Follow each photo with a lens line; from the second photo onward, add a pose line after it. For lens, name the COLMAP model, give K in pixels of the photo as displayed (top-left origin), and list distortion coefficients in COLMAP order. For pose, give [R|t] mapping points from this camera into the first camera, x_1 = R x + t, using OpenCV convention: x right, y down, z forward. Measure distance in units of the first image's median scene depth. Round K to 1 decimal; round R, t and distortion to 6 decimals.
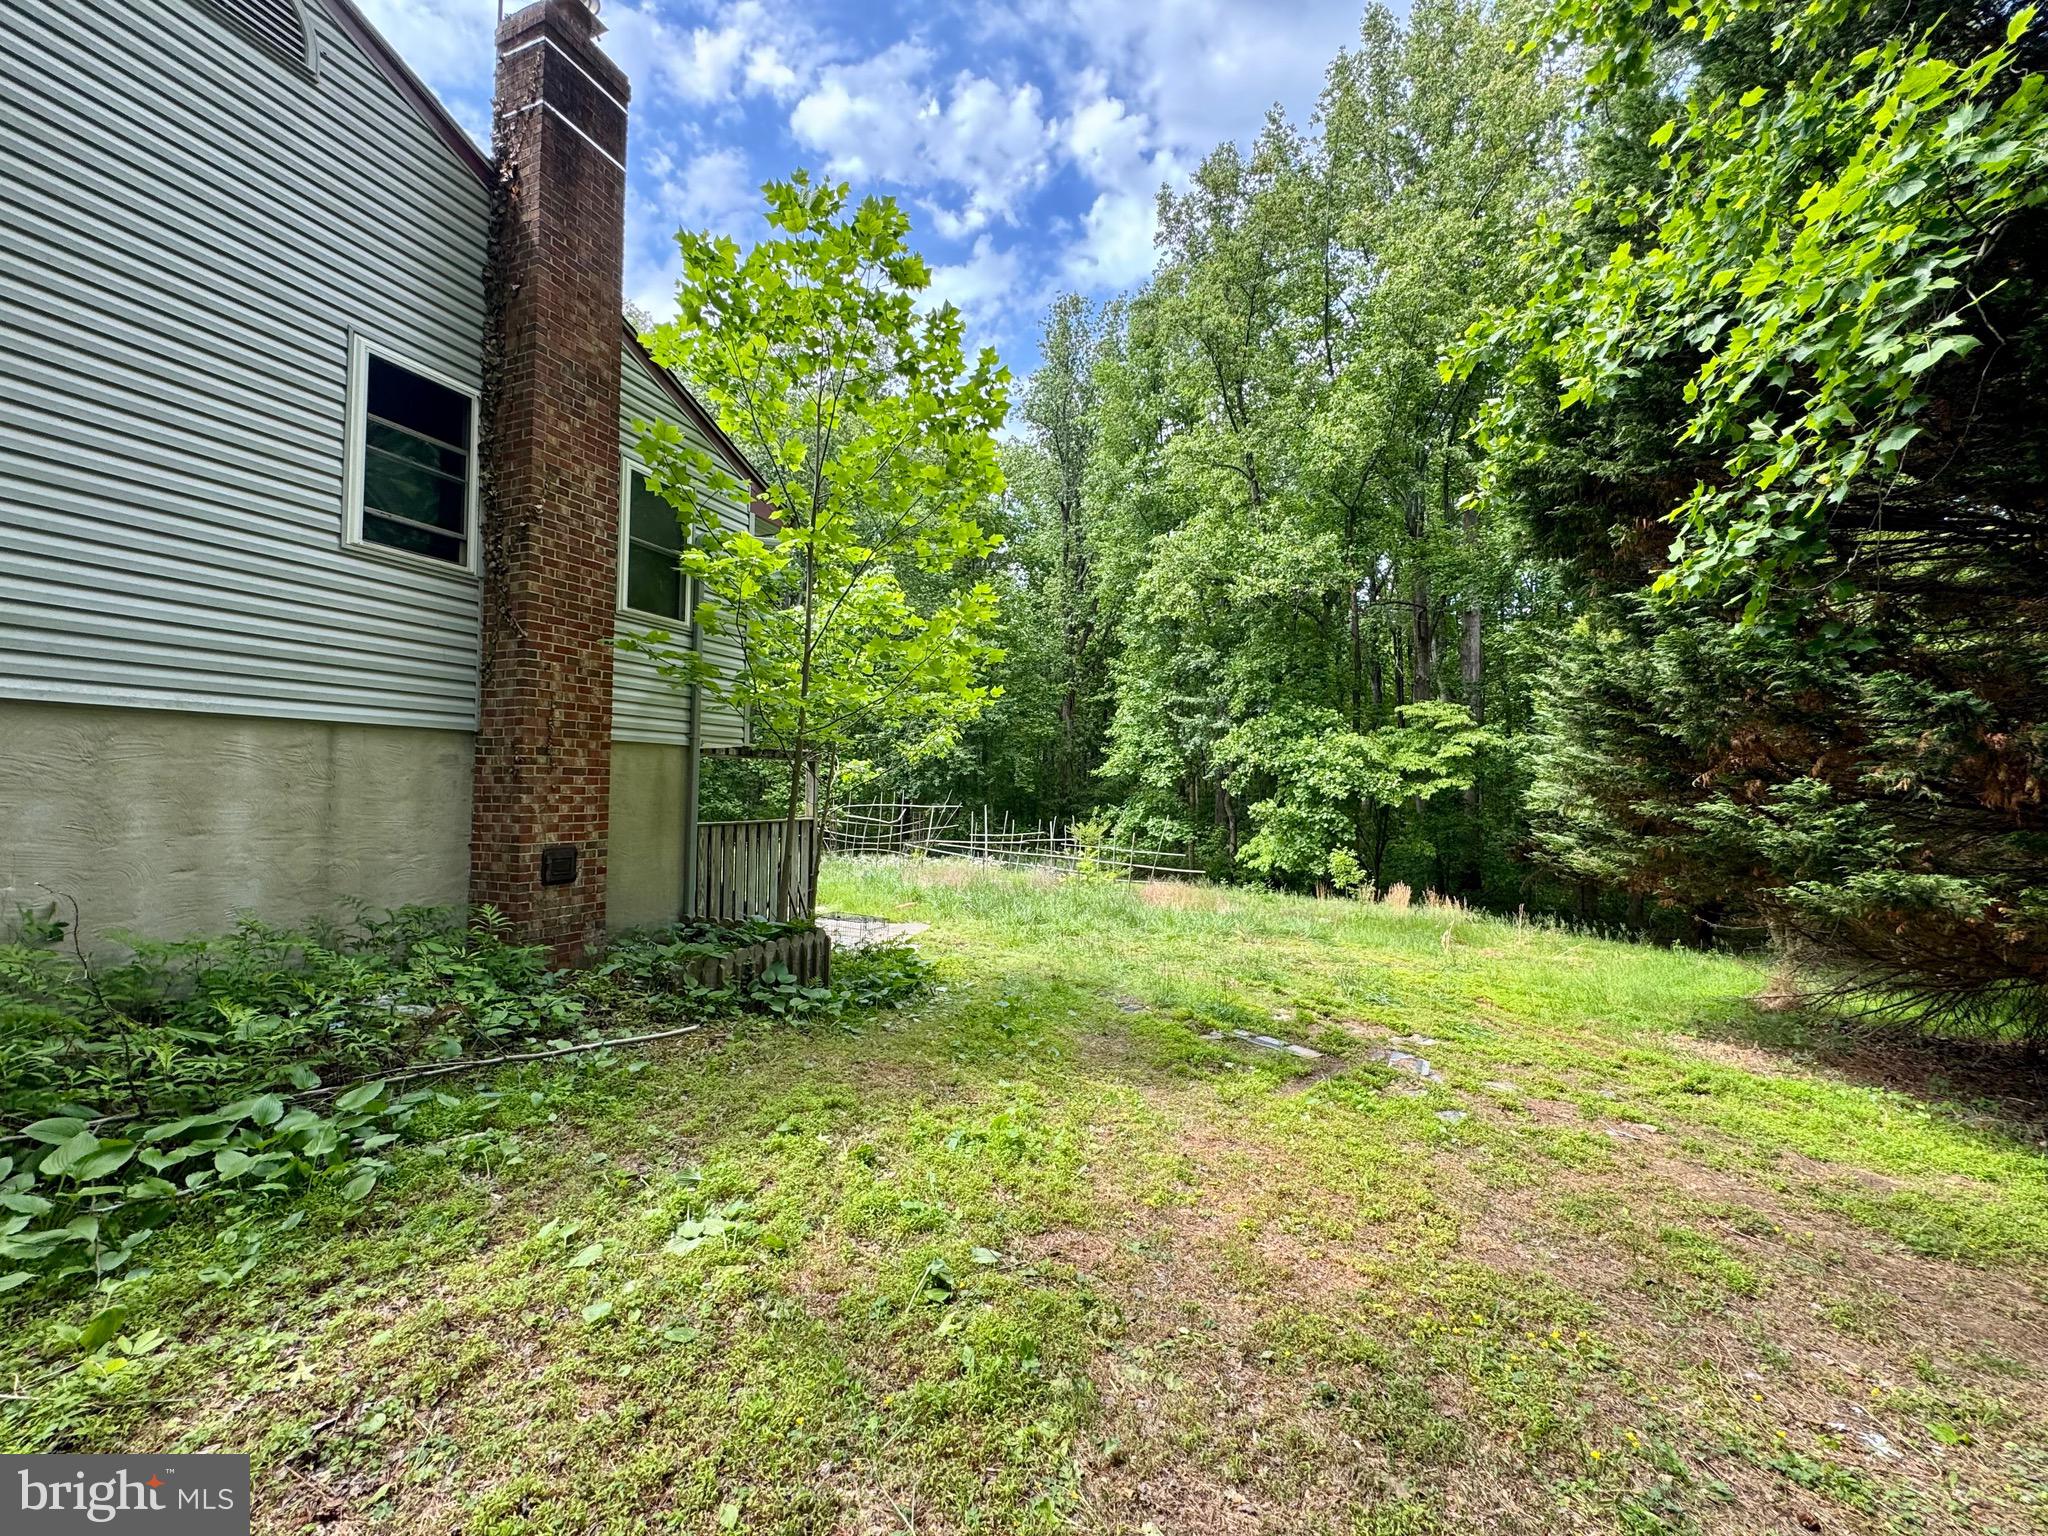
lens RADIAL K [[811.6, 0, 1024.0], [0, 811.6, 768.0], [0, 0, 1]] dist [0.000621, 0.000346]
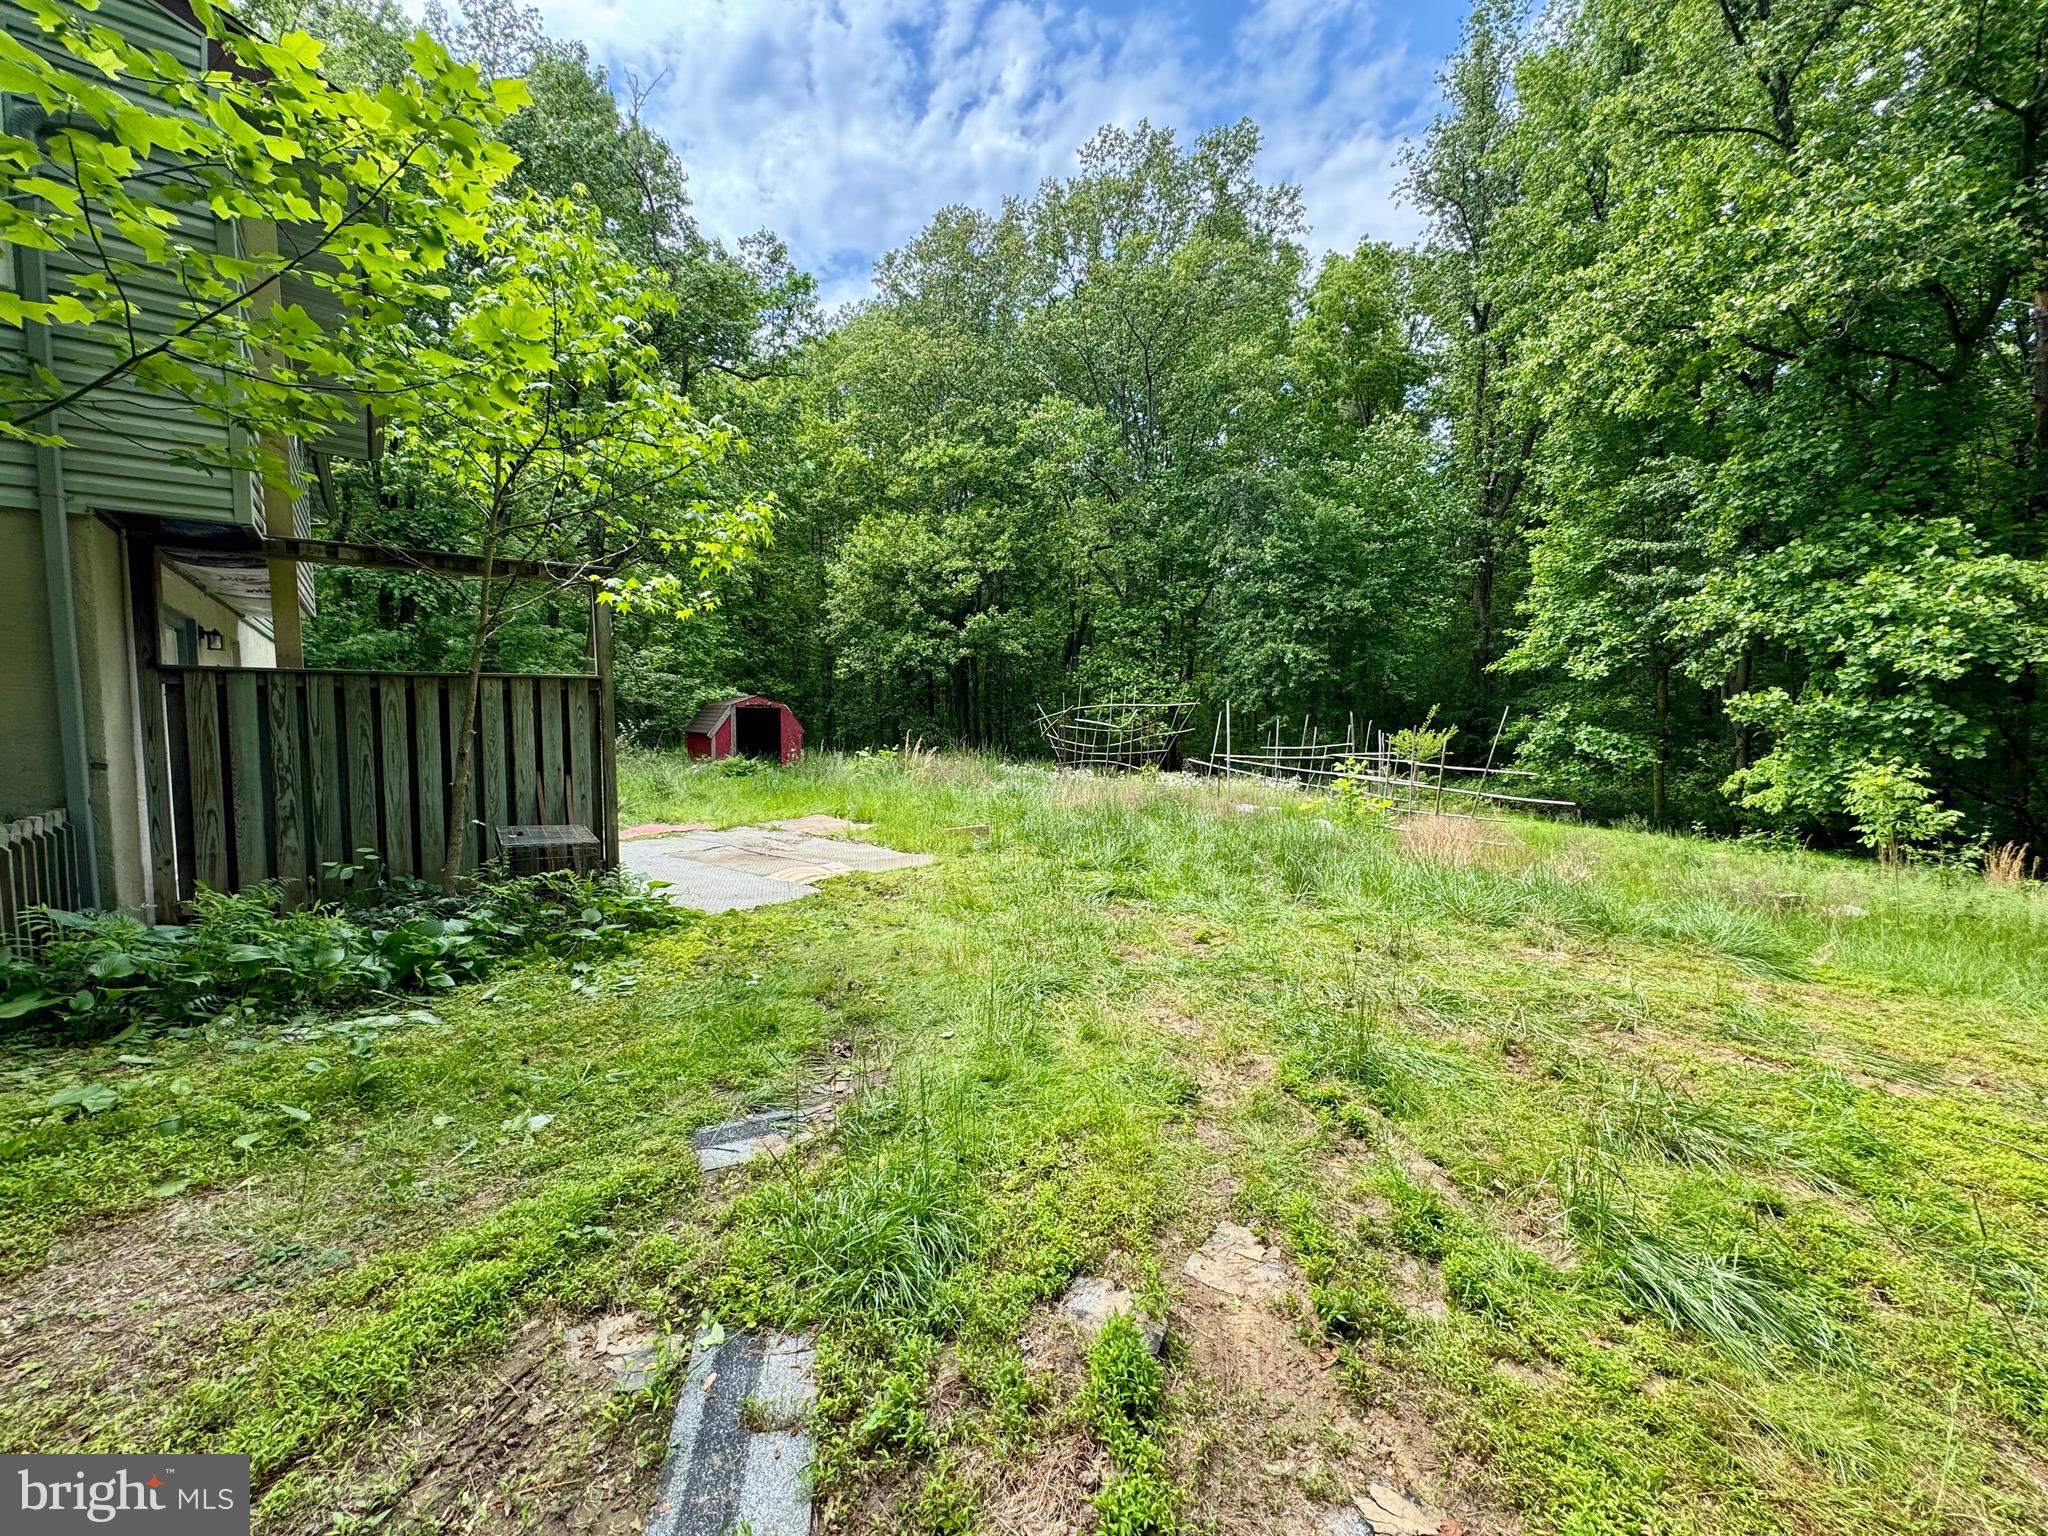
lens RADIAL K [[811.6, 0, 1024.0], [0, 811.6, 768.0], [0, 0, 1]] dist [0.000621, 0.000346]
pose [[0.868173, 0.017543, -0.495951, 0.122528], [0.027096, 0.996209, 0.082669, 0.032493], [0.495521, -0.085209, 0.864406, 0.225144]]
